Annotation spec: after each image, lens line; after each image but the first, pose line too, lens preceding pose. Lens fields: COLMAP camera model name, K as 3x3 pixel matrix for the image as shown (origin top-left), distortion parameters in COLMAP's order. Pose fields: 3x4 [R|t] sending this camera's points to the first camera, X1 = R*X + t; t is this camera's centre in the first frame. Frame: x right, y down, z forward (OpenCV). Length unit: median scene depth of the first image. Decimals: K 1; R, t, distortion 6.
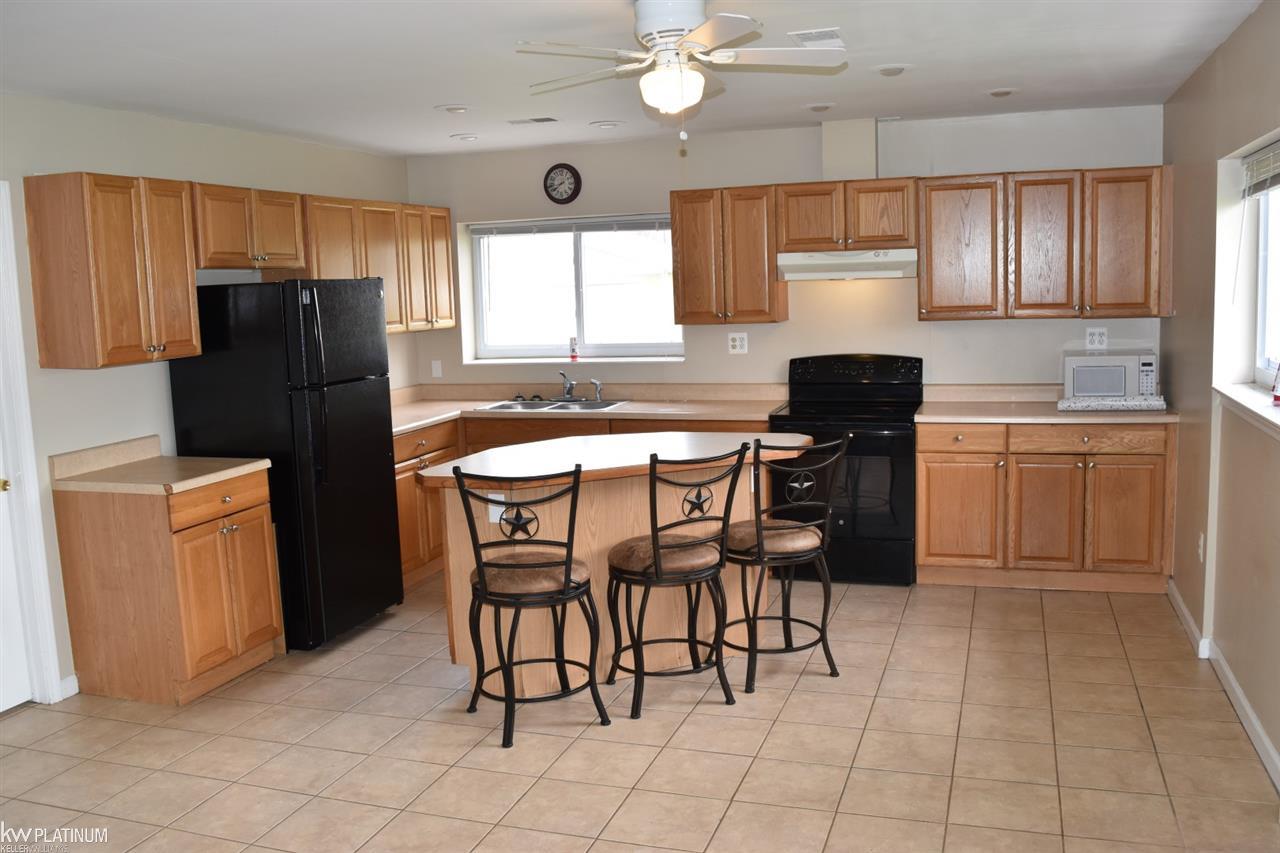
lens RADIAL K [[1083.6, 0, 637.5], [0, 1083.6, 429.7], [0, 0, 1]] dist [-0.086869, 0.012062]
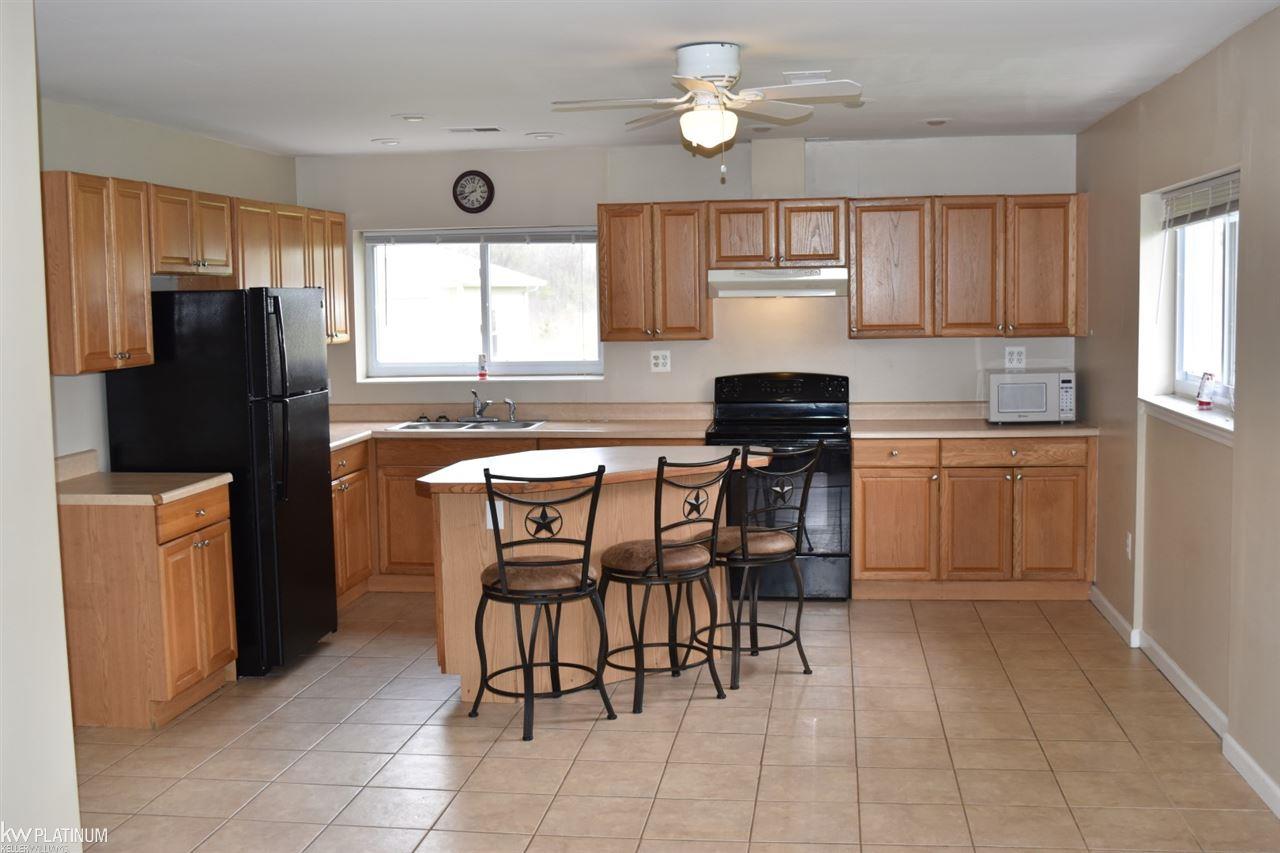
lens RADIAL K [[1335.4, 0, 643.0], [0, 1335.4, 426.4], [0, 0, 1]] dist [-0.073057, 0.000000]
pose [[0.982221, -0.001159, 0.187727, -0.201829], [0.008798, 0.999166, -0.039864, 0.035870], [-0.187524, 0.040807, 0.981412, -0.233460]]
